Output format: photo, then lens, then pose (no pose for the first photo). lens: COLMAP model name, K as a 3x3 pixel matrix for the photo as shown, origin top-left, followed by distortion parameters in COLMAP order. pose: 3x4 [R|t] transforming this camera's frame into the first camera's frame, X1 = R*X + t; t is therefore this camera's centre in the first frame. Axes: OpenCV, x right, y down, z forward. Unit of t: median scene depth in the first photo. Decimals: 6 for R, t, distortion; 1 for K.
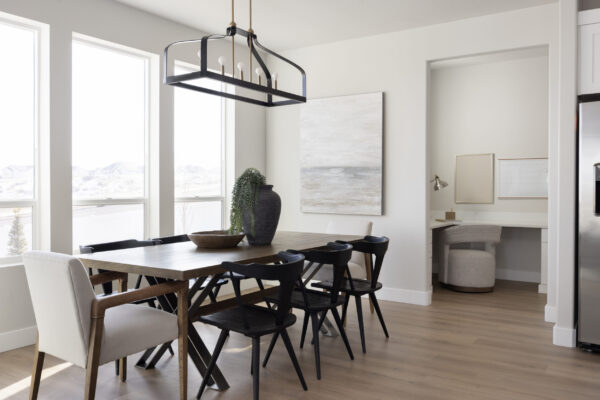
lens RADIAL K [[505.7, 0, 299.4], [0, 505.7, 198.4], [0, 0, 1]] dist [-0.012506, -0.009657]
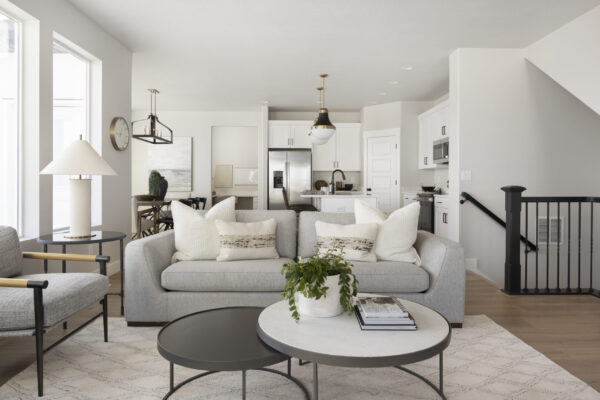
lens RADIAL K [[401.0, 0, 298.2], [0, 401.0, 187.9], [0, 0, 1]] dist [0.007916, 0.003104]
pose [[0.823697, -0.000471, 0.567029, -0.464001], [0.008079, 0.999908, -0.010905, 0.041394], [-0.566972, 0.013564, 0.823625, -0.755187]]
